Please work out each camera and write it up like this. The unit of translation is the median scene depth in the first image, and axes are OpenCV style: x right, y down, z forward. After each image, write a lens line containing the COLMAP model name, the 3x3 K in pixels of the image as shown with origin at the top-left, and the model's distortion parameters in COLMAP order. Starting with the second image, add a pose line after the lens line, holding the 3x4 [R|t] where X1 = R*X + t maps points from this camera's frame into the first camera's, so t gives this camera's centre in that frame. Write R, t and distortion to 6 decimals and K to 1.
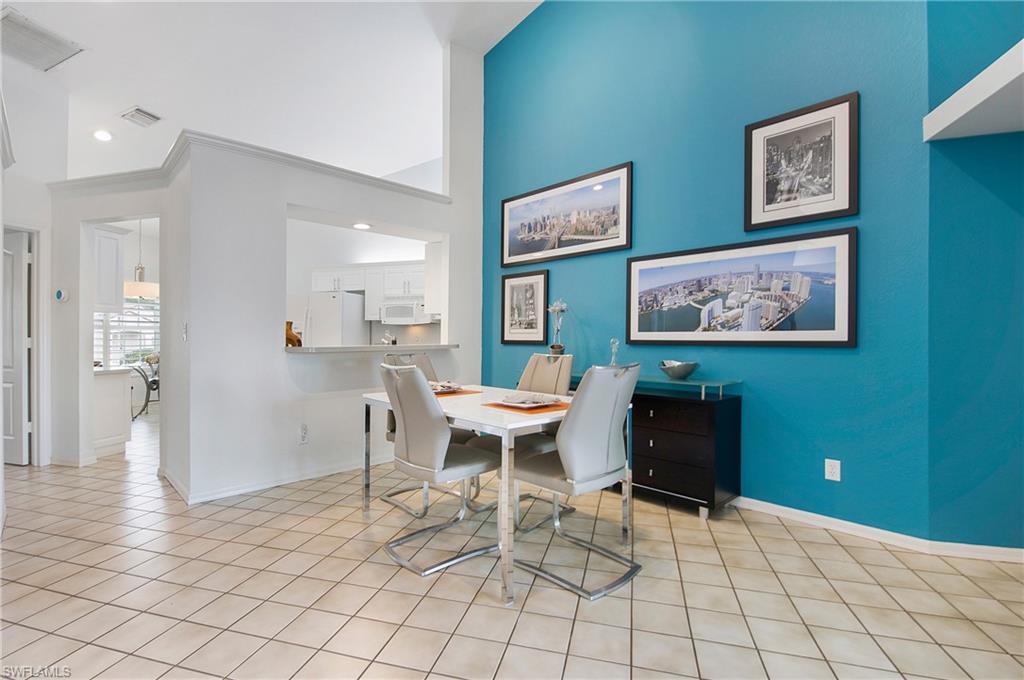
lens RADIAL K [[448.6, 0, 515.8], [0, 448.6, 338.9], [0, 0, 1]] dist [0.005058, 0.000491]
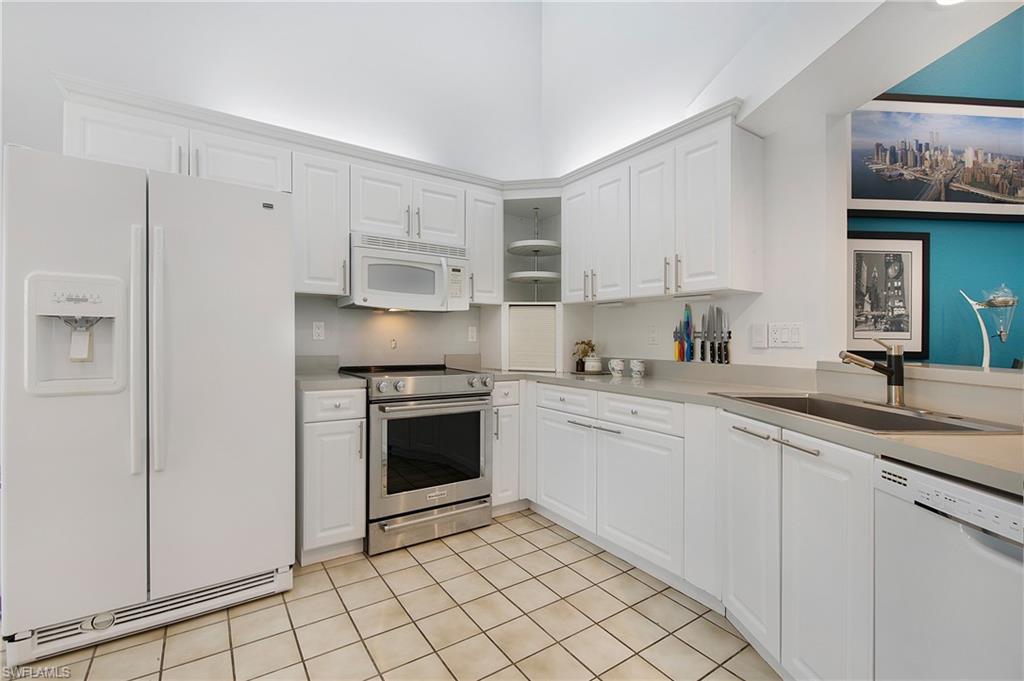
lens RADIAL K [[448.6, 0, 506.5], [0, 448.6, 339.2], [0, 0, 1]] dist [0.005058, 0.000491]
pose [[0.667048, 0.006445, 0.744987, -0.733777], [-0.001105, 0.999970, -0.007662, -0.007585], [-0.745014, 0.004288, 0.667035, 0.994339]]
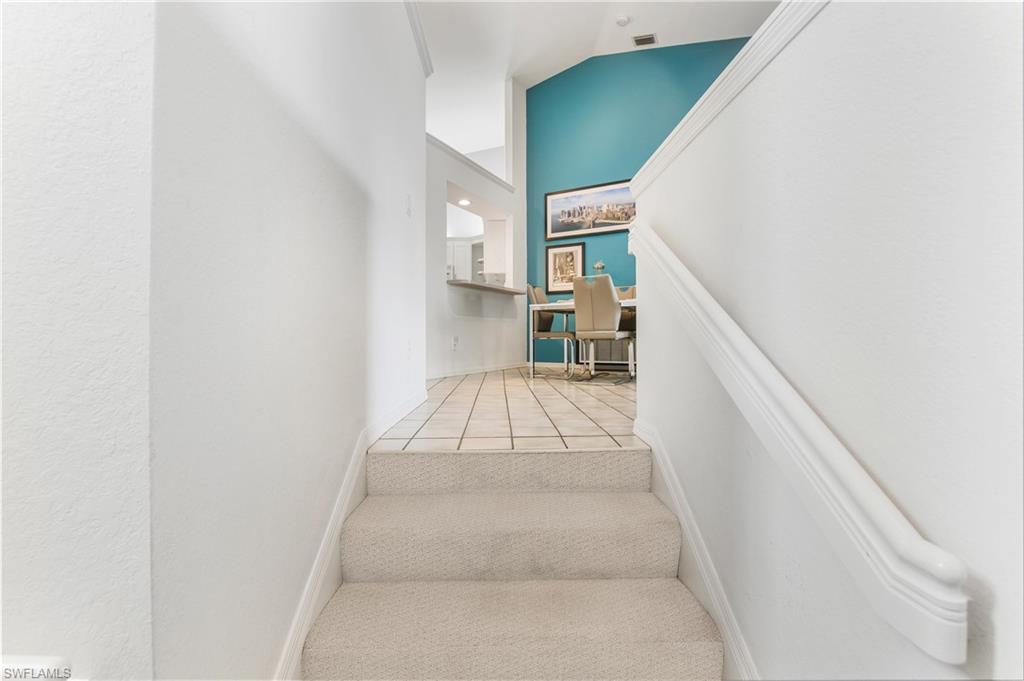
lens RADIAL K [[448.6, 0, 508.7], [0, 448.6, 339.0], [0, 0, 1]] dist [0.005058, 0.000491]
pose [[0.952894, -0.007912, 0.303199, -0.613599], [0.012895, 0.999813, -0.014435, 0.183074], [-0.303028, 0.017664, 0.952818, -0.338796]]
